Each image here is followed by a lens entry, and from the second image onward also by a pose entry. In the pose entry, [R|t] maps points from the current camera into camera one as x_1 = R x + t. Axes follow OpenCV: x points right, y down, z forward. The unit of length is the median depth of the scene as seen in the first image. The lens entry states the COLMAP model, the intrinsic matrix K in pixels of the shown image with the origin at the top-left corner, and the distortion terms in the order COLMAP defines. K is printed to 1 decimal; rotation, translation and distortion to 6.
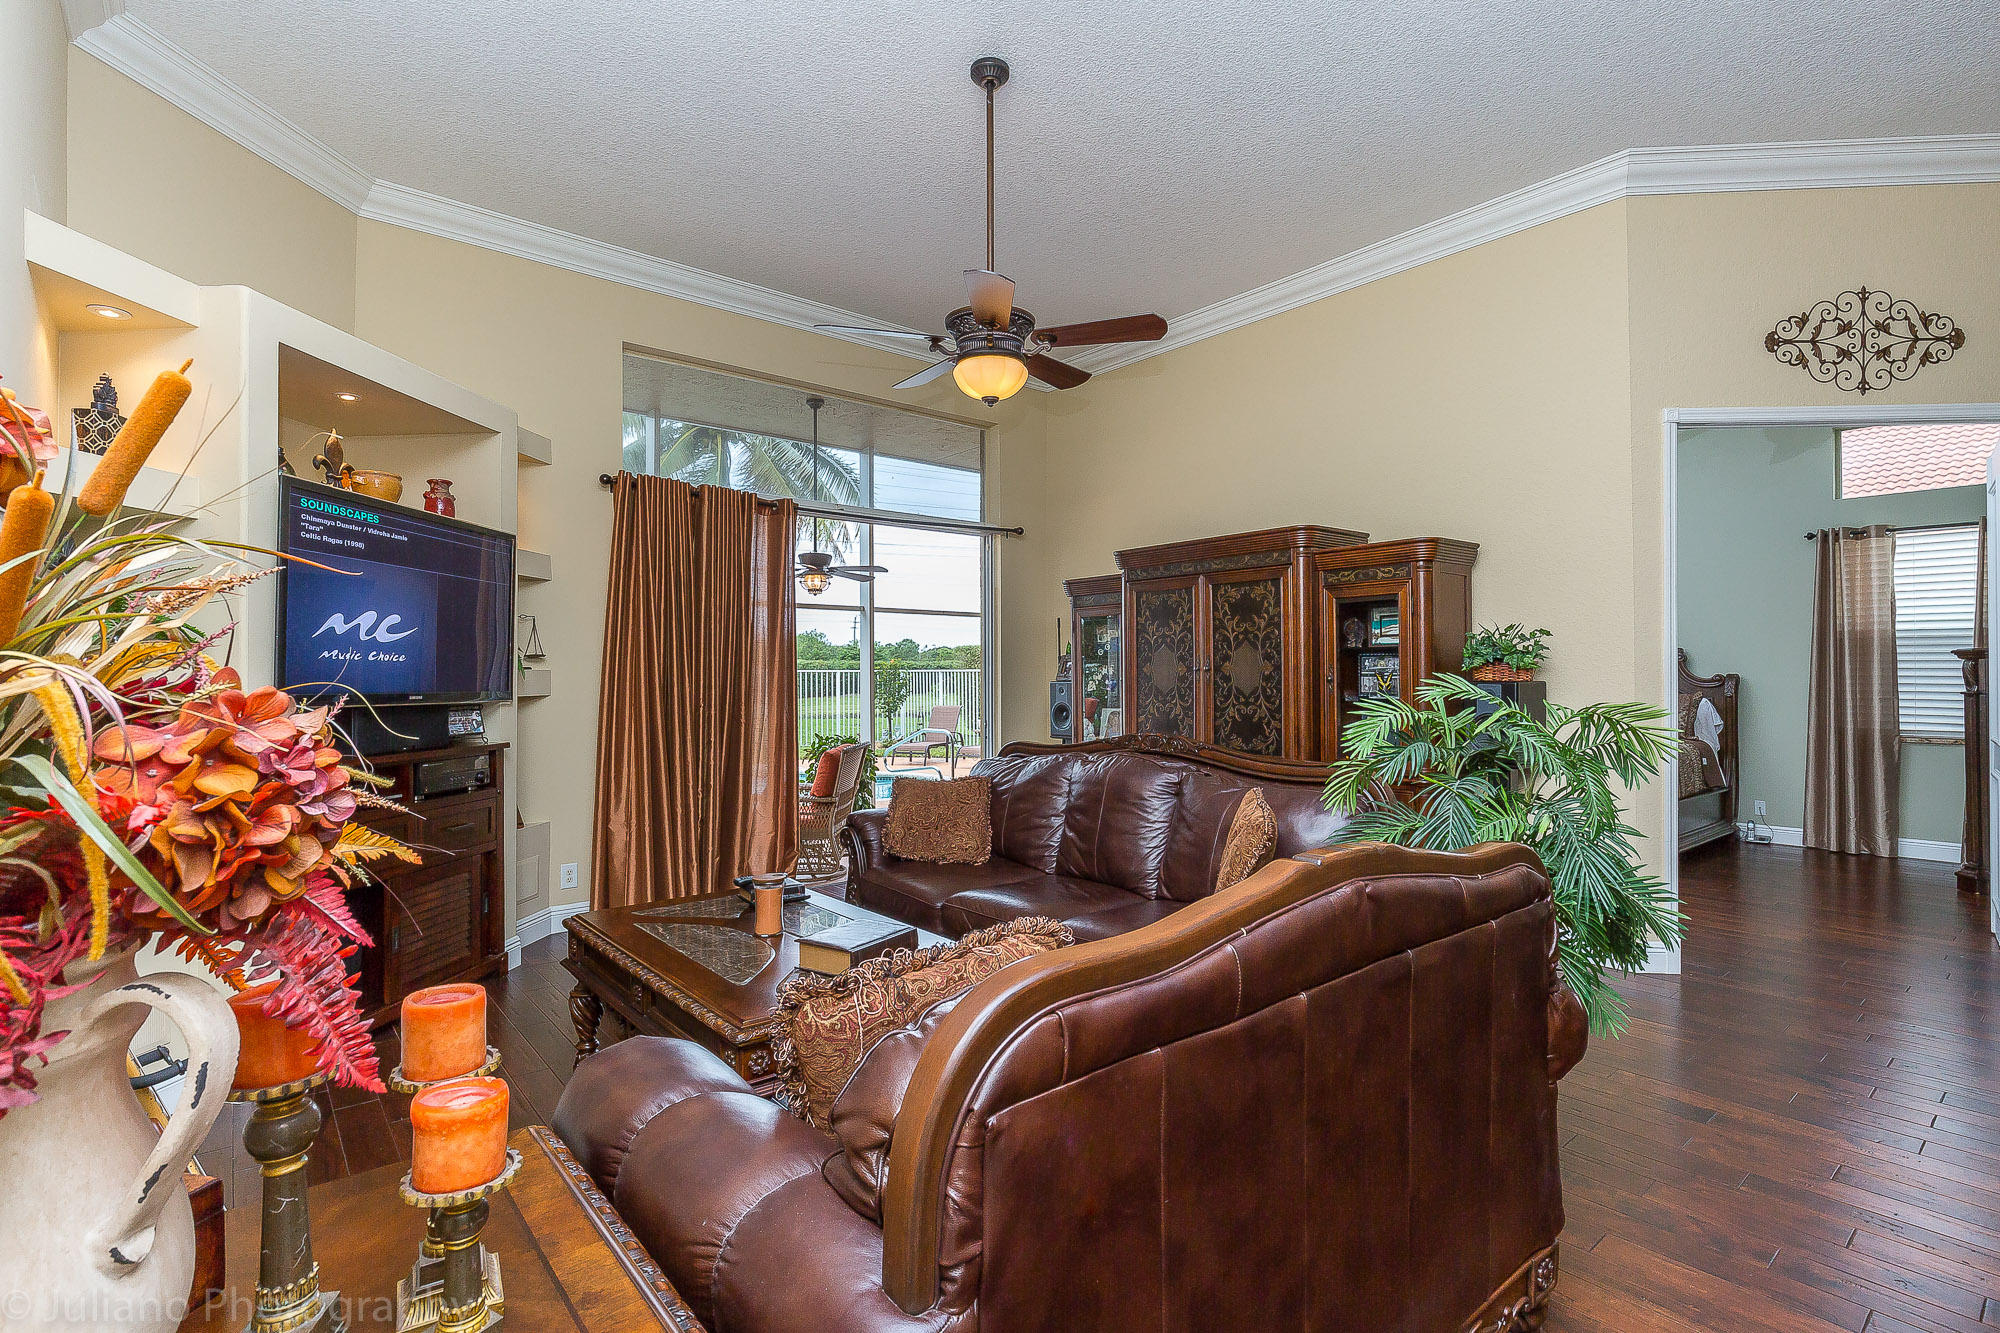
lens RADIAL K [[914.4, 0, 1000.0], [0, 914.4, 666.5], [0, 0, 1]] dist [-0.005400, 0.000187]
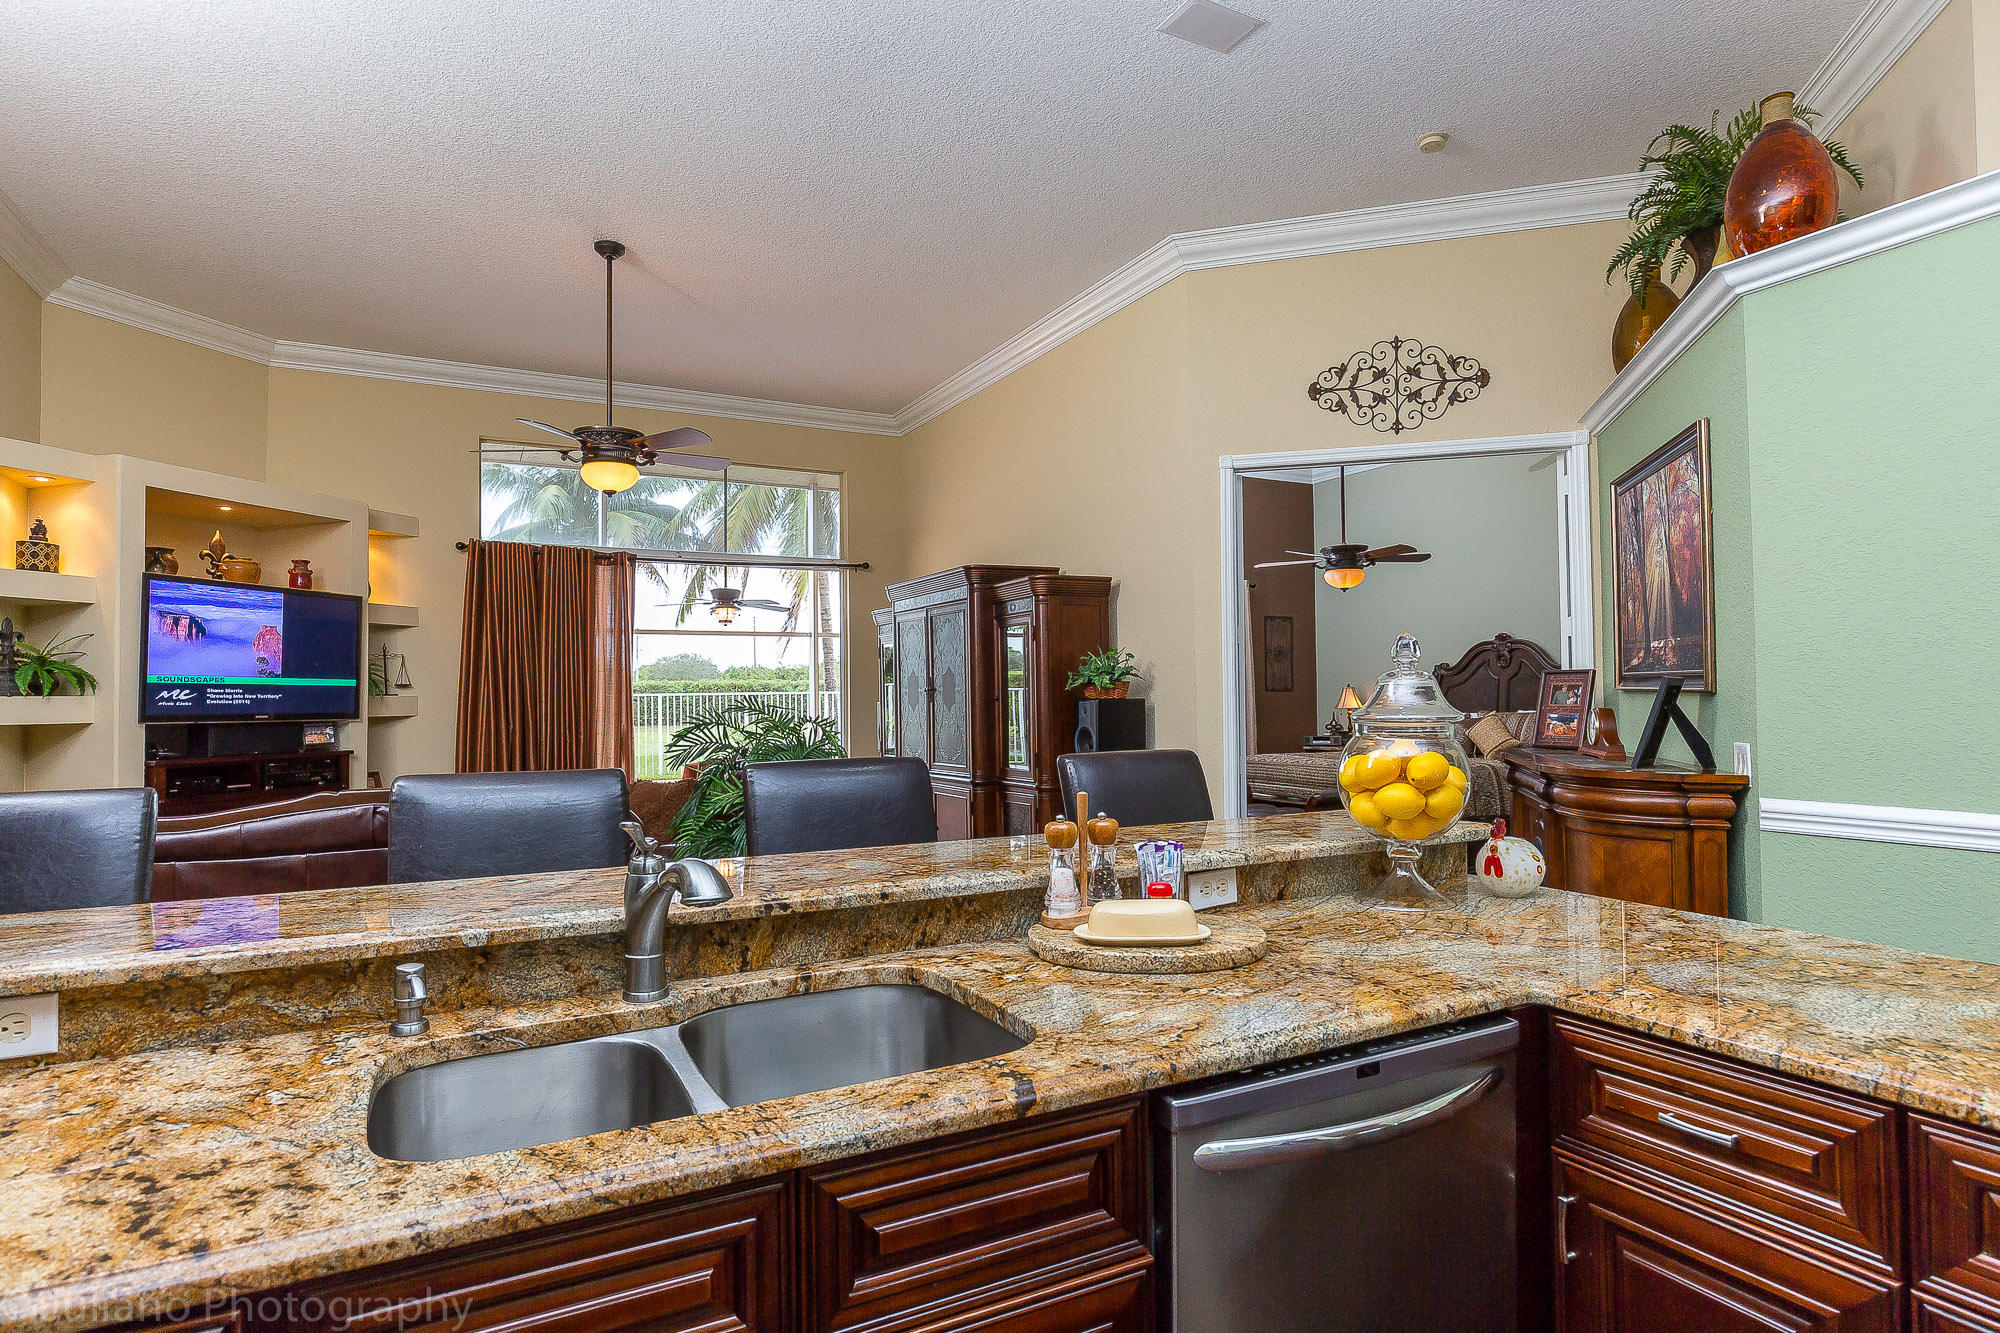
lens RADIAL K [[1012.2, 0, 1000.0], [0, 1012.2, 666.5], [0, 0, 1]] dist [-0.003074, 0.000378]
pose [[0.979986, -0.015292, -0.198479, 0.716420], [0.012025, 0.999772, -0.017656, -0.003831], [0.198704, 0.014916, 0.979946, -0.282893]]
